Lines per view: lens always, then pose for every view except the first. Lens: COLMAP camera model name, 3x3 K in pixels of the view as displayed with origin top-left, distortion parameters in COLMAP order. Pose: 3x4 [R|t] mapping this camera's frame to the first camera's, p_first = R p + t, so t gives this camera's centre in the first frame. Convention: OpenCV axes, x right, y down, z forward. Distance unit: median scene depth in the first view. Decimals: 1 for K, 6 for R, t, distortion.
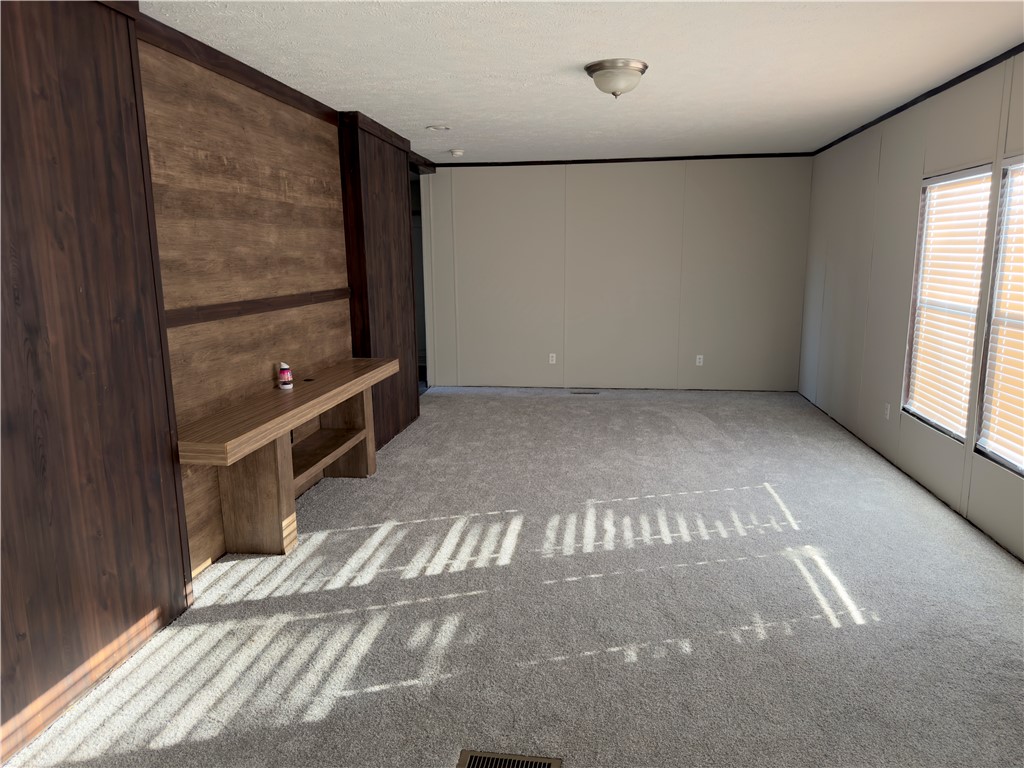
lens RADIAL K [[725.0, 0, 513.0], [0, 725.0, 383.1], [0, 0, 1]] dist [0.037767, -0.037437]
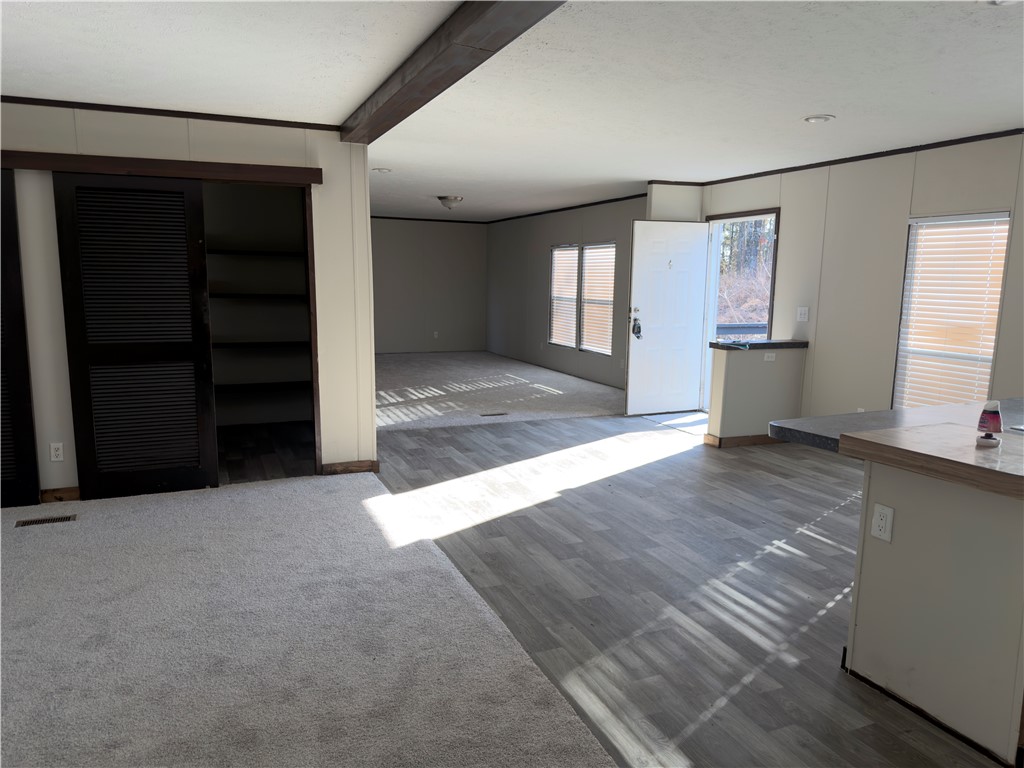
lens RADIAL K [[725.0, 0, 512.8], [0, 725.0, 388.0], [0, 0, 1]] dist [0.037767, -0.037437]
pose [[0.854028, -0.057896, 0.516995, -0.939909], [0.068320, 0.997663, -0.001135, 0.210907], [-0.515721, 0.036291, 0.855987, -1.121434]]
